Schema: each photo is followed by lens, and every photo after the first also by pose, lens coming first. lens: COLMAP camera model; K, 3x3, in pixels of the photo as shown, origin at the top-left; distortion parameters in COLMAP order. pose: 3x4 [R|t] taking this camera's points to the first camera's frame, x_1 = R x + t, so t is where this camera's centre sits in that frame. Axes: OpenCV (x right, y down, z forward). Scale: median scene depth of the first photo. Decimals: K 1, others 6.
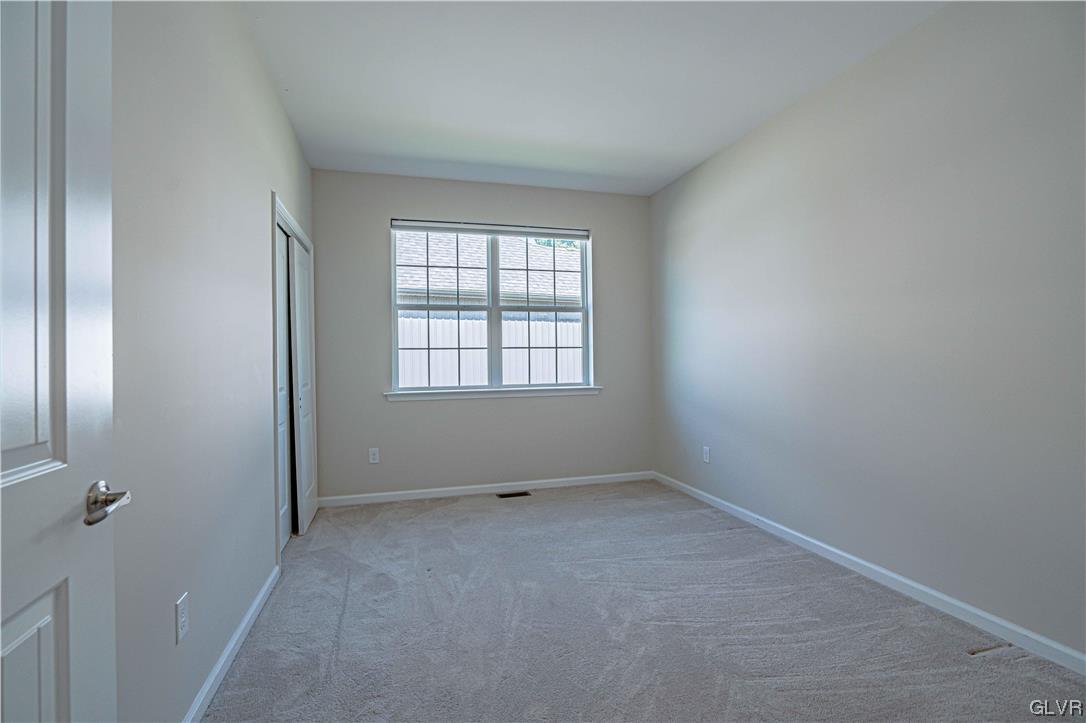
lens RADIAL K [[523.6, 0, 542.0], [0, 523.6, 356.8], [0, 0, 1]] dist [-0.003169, -0.000080]
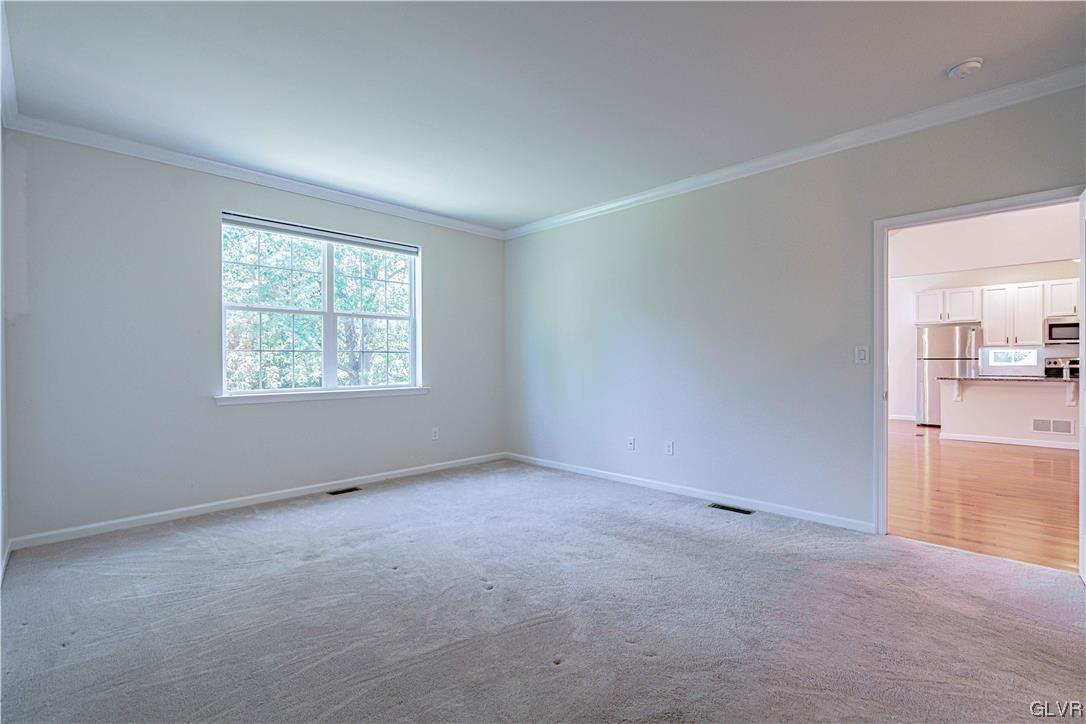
lens RADIAL K [[493.9, 0, 543.6], [0, 493.9, 363.9], [0, 0, 1]] dist [-0.002732, 0.000125]
pose [[0.871177, 0.007129, 0.490918, -0.197848], [-0.008881, 0.999960, 0.001240, 0.003770], [-0.490890, -0.005440, 0.871205, -0.055759]]
